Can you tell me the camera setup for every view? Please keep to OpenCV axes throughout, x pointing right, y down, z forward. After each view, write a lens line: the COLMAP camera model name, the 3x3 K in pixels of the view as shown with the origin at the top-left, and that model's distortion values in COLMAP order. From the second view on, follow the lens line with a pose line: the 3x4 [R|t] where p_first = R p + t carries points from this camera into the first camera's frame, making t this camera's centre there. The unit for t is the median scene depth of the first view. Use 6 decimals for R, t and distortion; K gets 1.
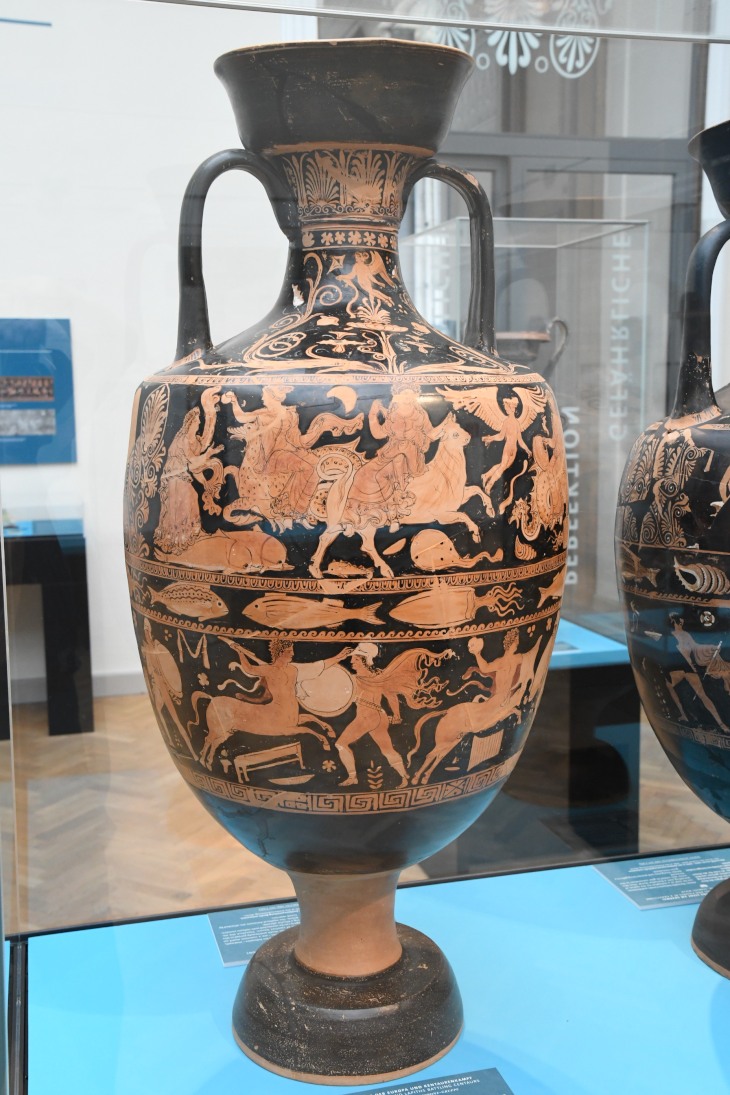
lens RADIAL K [[1203.5, 0, 365.0], [0, 1203.5, 547.5], [0, 0, 1]] dist [0.018317, 0.014593]
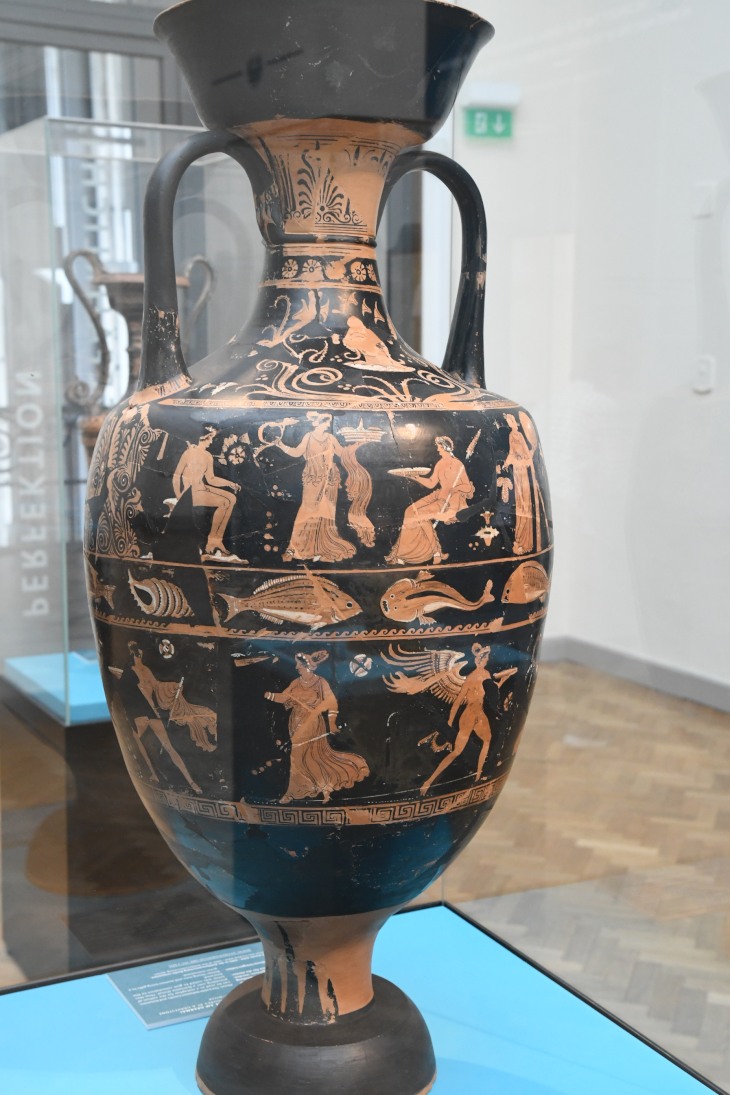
lens RADIAL K [[1546.5, 0, 365.0], [0, 1546.5, 547.5], [0, 0, 1]] dist [0.123265, 0.026048]
pose [[0.973430, -0.014553, 0.228520, 0.175136], [0.015171, 0.999884, -0.000947, -0.003279], [-0.228480, 0.004388, 0.973539, -0.003094]]
